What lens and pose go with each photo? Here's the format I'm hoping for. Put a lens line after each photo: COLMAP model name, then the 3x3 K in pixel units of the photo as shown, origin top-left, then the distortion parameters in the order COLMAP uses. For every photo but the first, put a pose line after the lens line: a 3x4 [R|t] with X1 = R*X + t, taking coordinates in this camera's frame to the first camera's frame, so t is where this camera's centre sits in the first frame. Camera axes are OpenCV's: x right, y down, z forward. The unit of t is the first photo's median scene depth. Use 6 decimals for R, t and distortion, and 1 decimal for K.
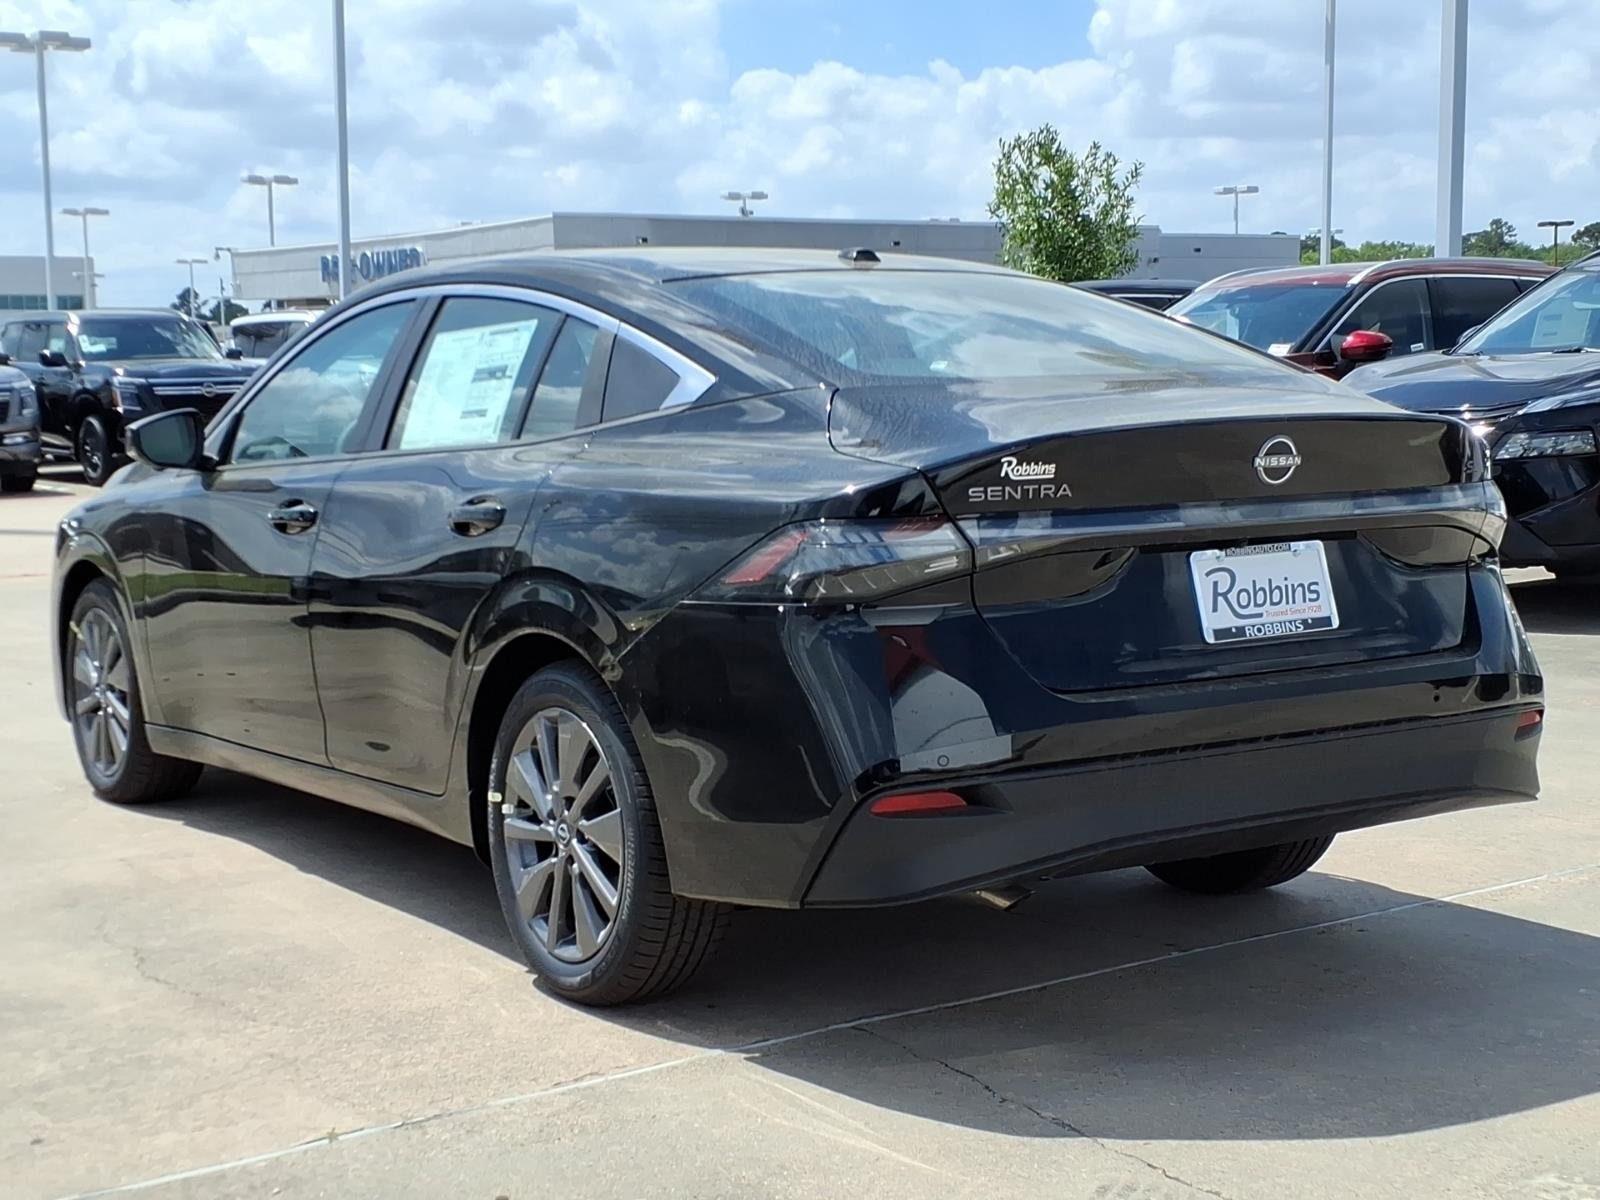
lens RADIAL K [[2380.5, 0, 800.0], [0, 2380.5, 600.0], [0, 0, 1]] dist [0.095483, 0.013176]
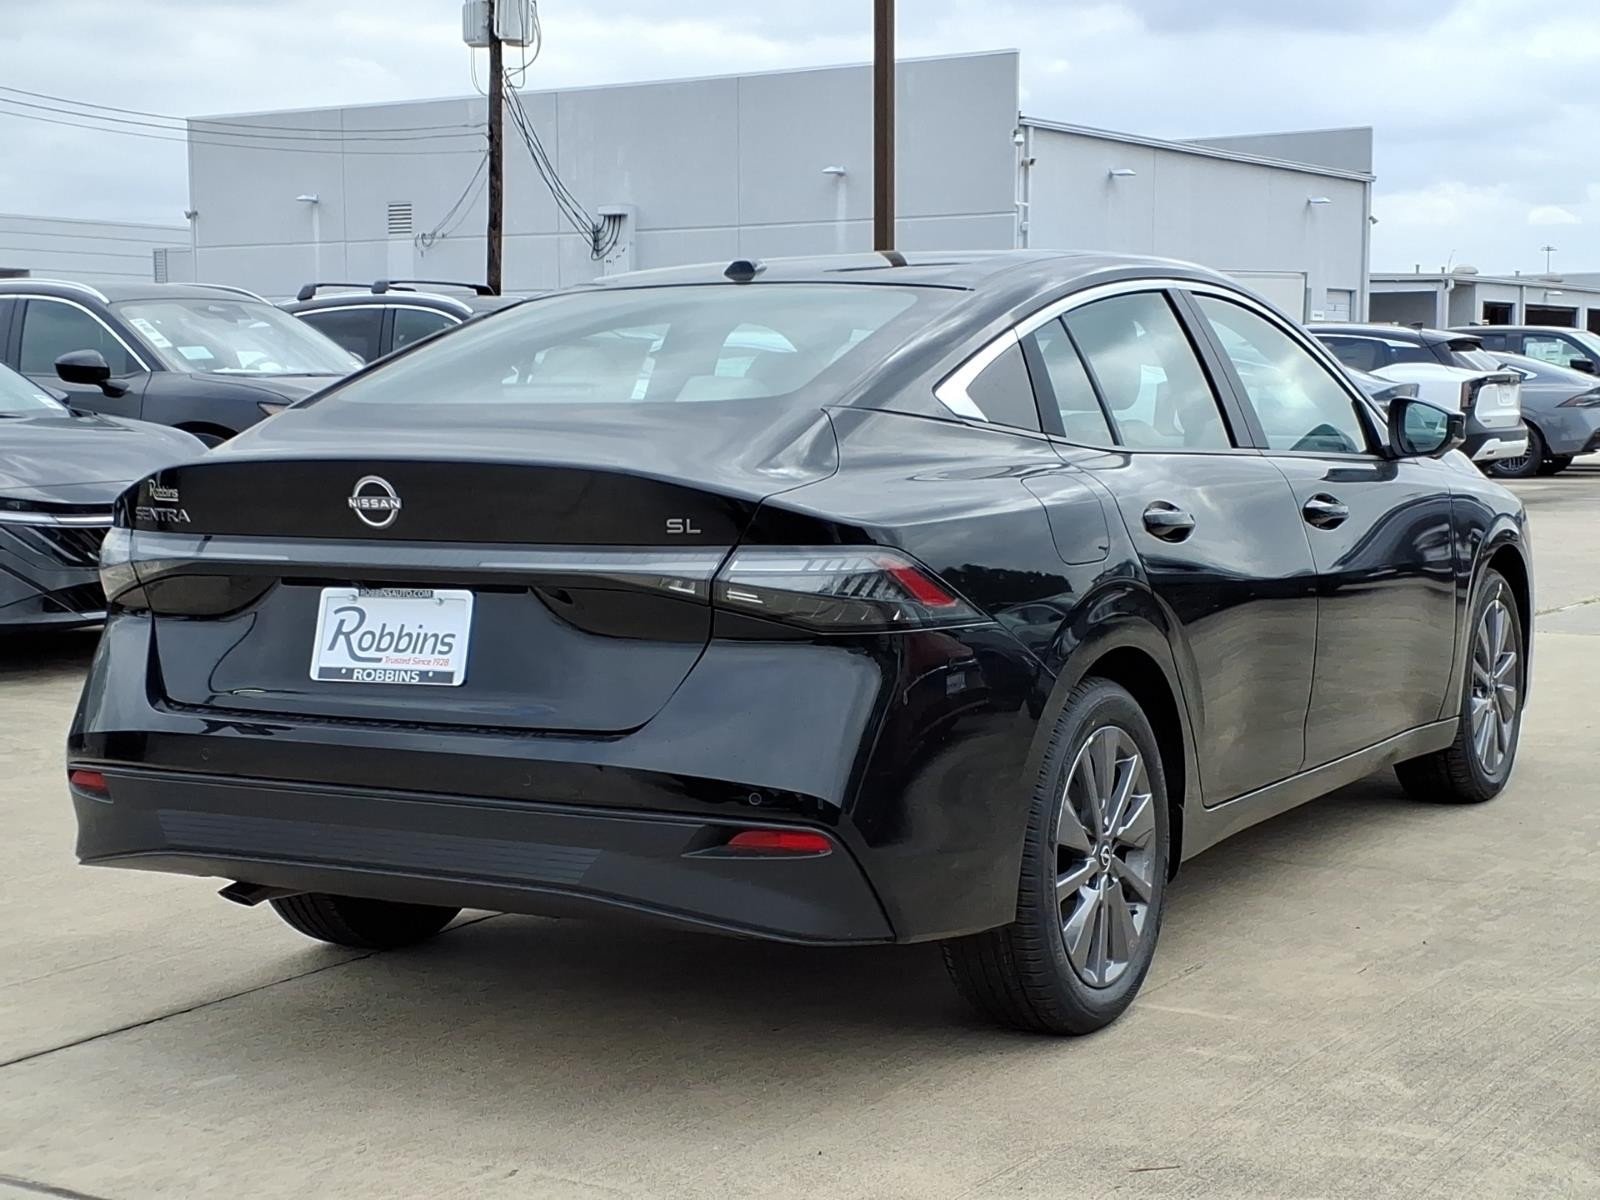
lens RADIAL K [[2596.8, 0, 780.5], [0, 2596.8, 619.7], [0, 0, 1]] dist [0.322212, -1.231011]
pose [[0.449284, 0.100994, -0.887662, 1.197591], [-0.076754, 0.994280, 0.074276, -0.100509], [0.890086, 0.034760, 0.454465, 0.657517]]
